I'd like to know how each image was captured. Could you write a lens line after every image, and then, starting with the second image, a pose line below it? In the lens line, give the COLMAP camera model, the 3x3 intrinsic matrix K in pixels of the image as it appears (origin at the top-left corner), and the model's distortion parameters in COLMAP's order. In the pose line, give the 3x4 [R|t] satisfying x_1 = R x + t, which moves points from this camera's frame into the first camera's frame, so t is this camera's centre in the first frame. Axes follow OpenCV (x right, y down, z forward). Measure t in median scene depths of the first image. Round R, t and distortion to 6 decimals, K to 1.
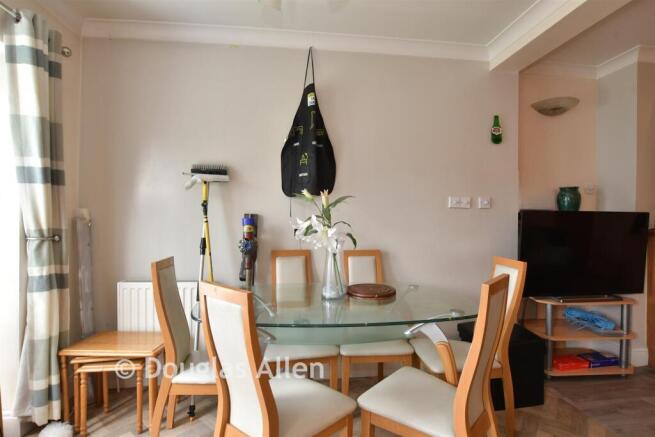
lens RADIAL K [[327.2, 0, 326.5], [0, 327.2, 220.6], [0, 0, 1]] dist [0.000752, -0.000063]
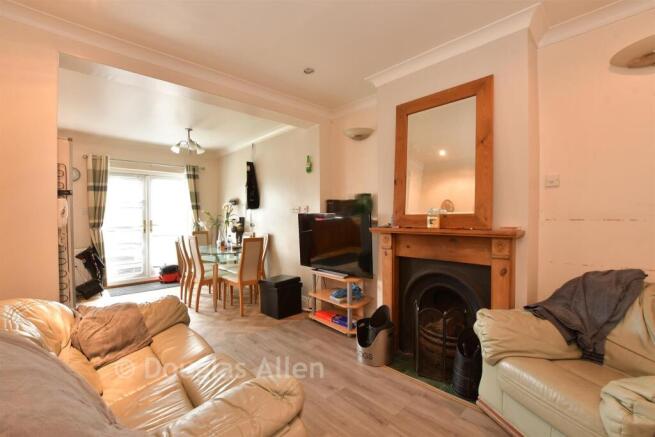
lens RADIAL K [[281.9, 0, 327.7], [0, 281.9, 219.7], [0, 0, 1]] dist [-0.000014, 0.000001]
pose [[0.597839, -0.004362, -0.801604, 1.827661], [-0.005008, 0.999945, -0.009176, 0.015798], [0.801601, 0.009501, 0.597784, 0.250007]]
